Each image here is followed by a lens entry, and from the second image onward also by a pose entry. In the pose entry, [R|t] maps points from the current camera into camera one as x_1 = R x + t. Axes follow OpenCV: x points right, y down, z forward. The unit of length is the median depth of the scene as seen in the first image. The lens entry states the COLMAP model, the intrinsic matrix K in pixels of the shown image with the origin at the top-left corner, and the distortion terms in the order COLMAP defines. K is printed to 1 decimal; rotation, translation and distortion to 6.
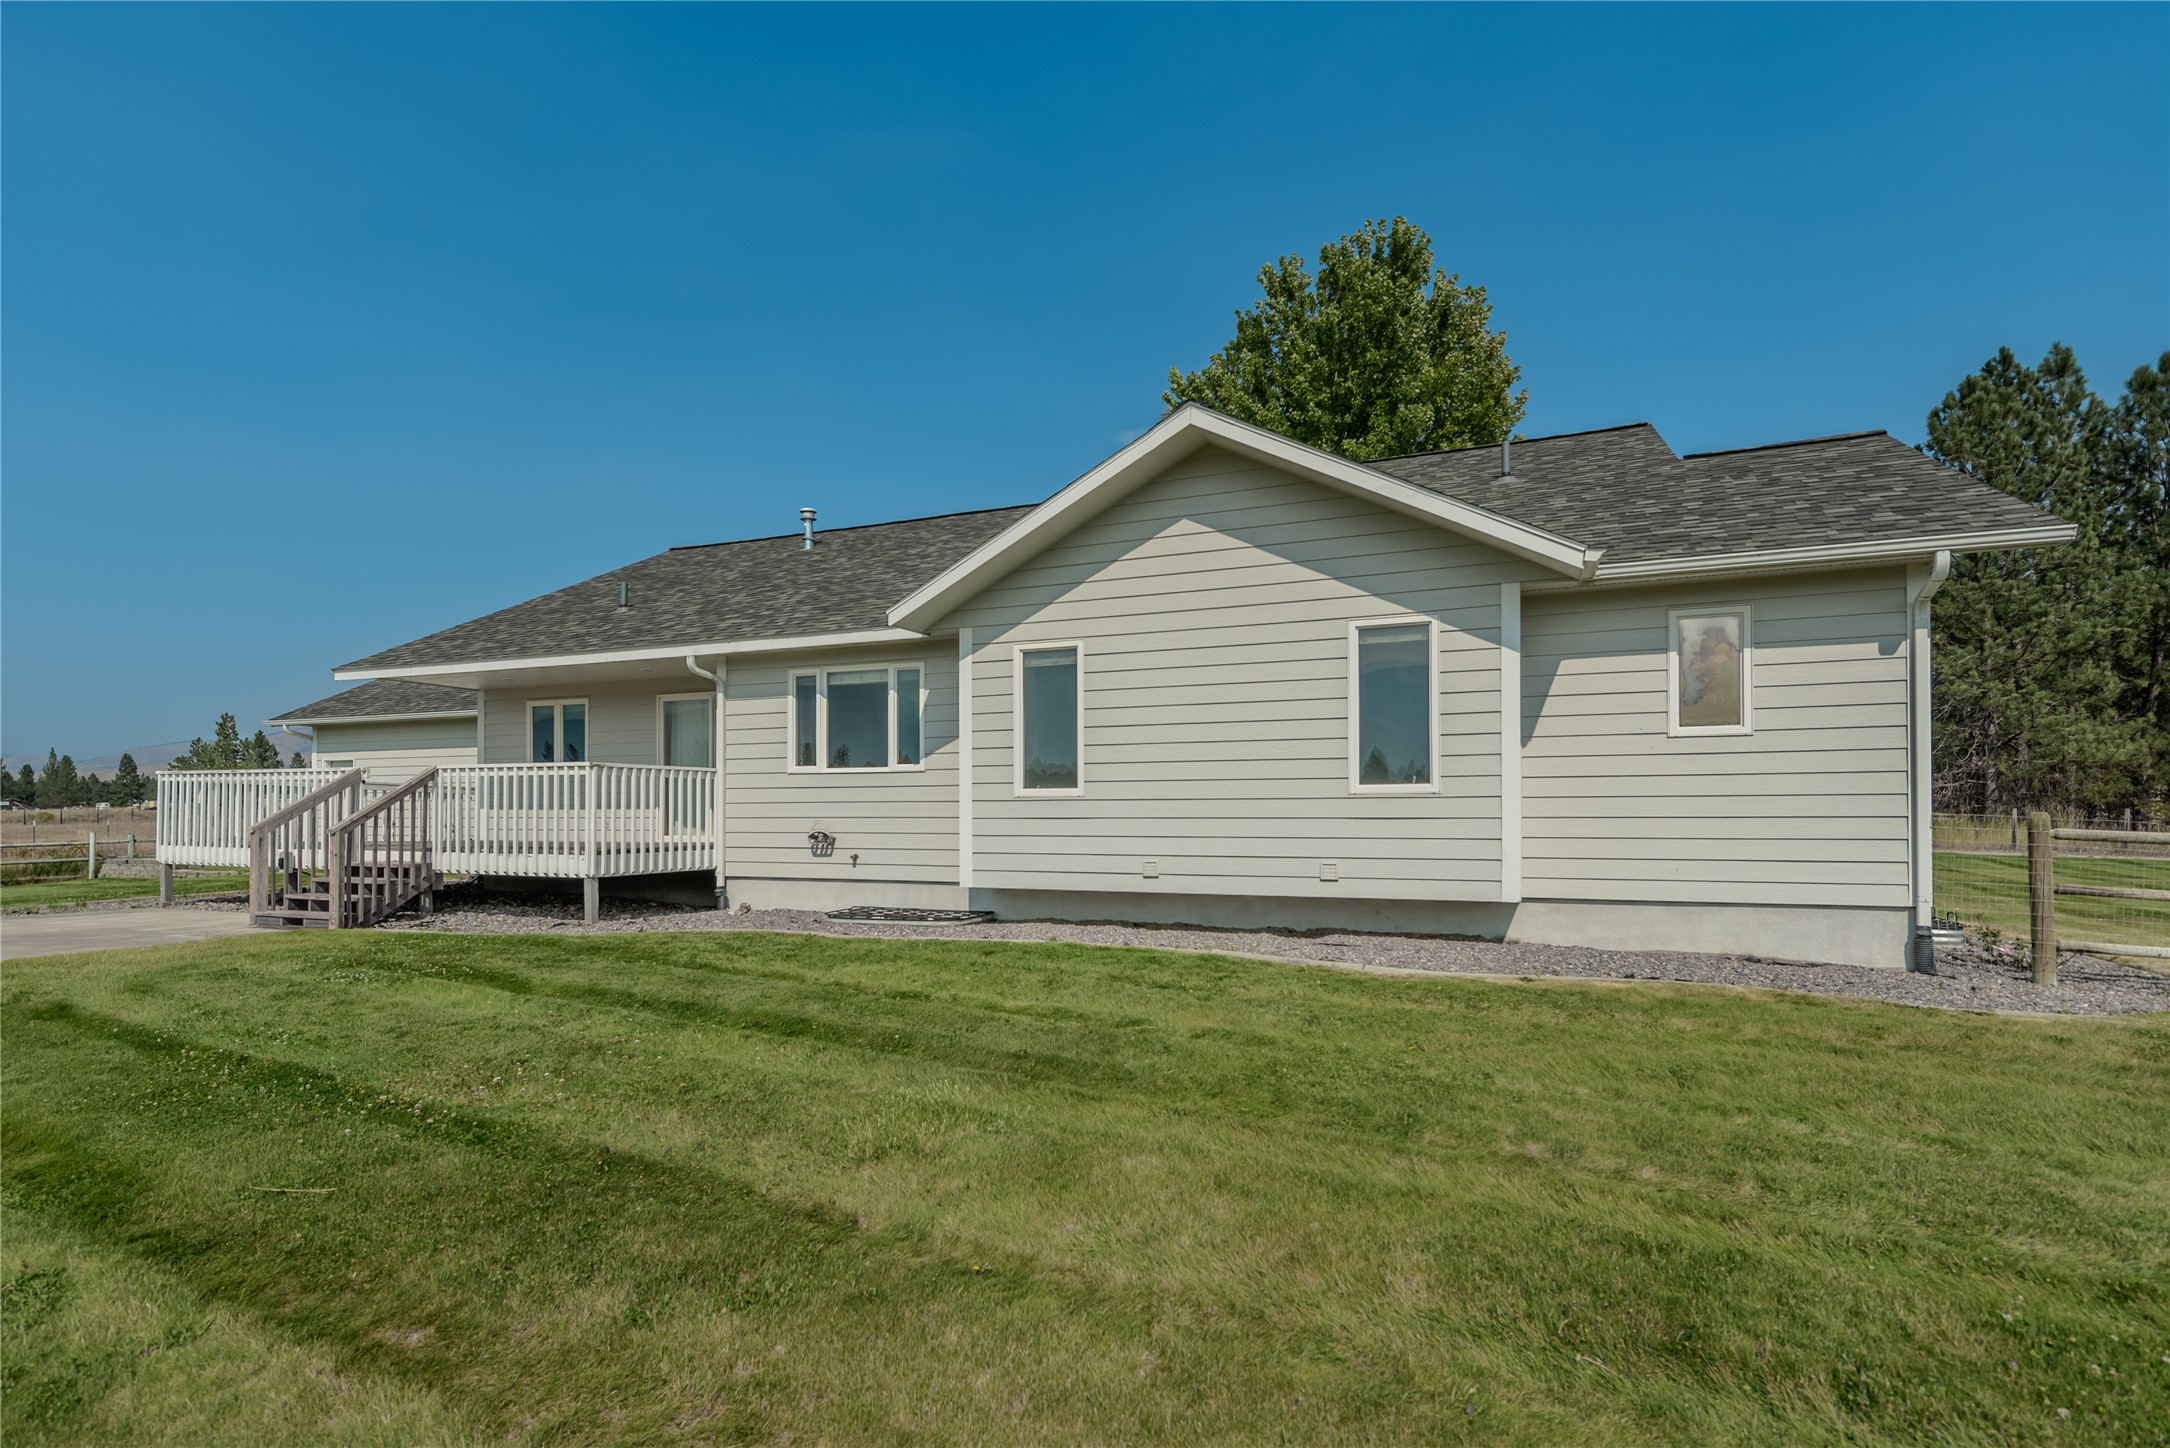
lens RADIAL K [[972.0, 0, 1038.9], [0, 972.0, 811.6], [0, 0, 1]] dist [0.013387, -0.003065]
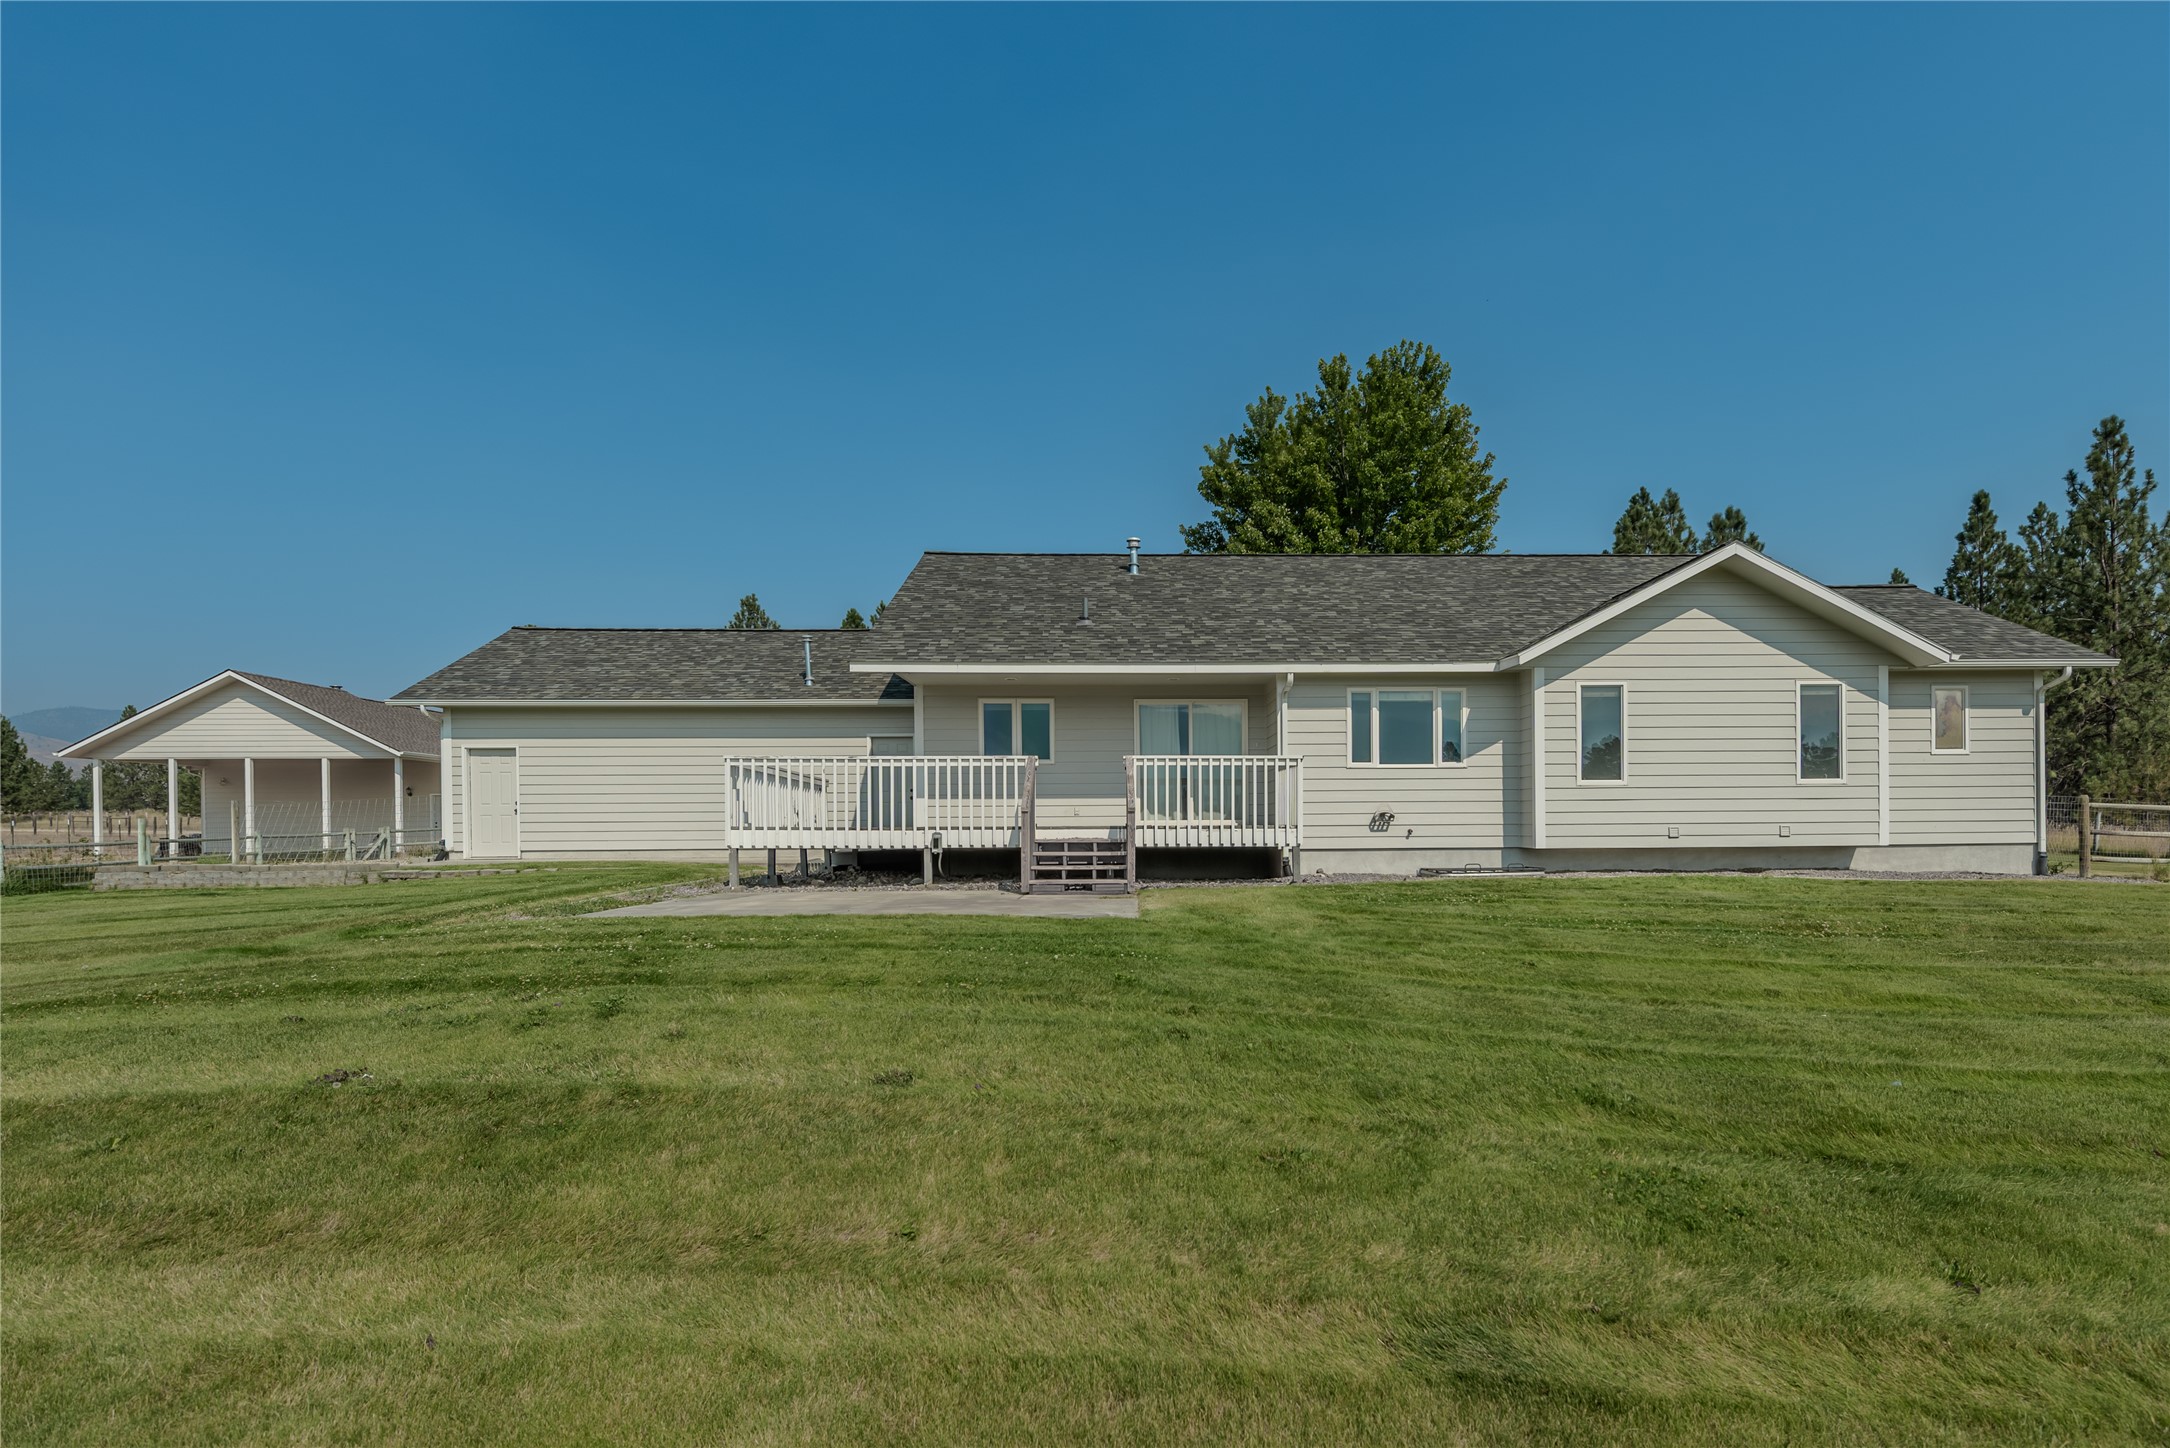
lens RADIAL K [[1003.0, 0, 1052.9], [0, 1003.0, 830.1], [0, 0, 1]] dist [0.010402, -0.000099]
pose [[0.921361, -0.007324, 0.388640, -1.188173], [0.003177, 0.999931, 0.011312, 0.028539], [-0.388696, -0.009188, 0.921320, -0.078610]]
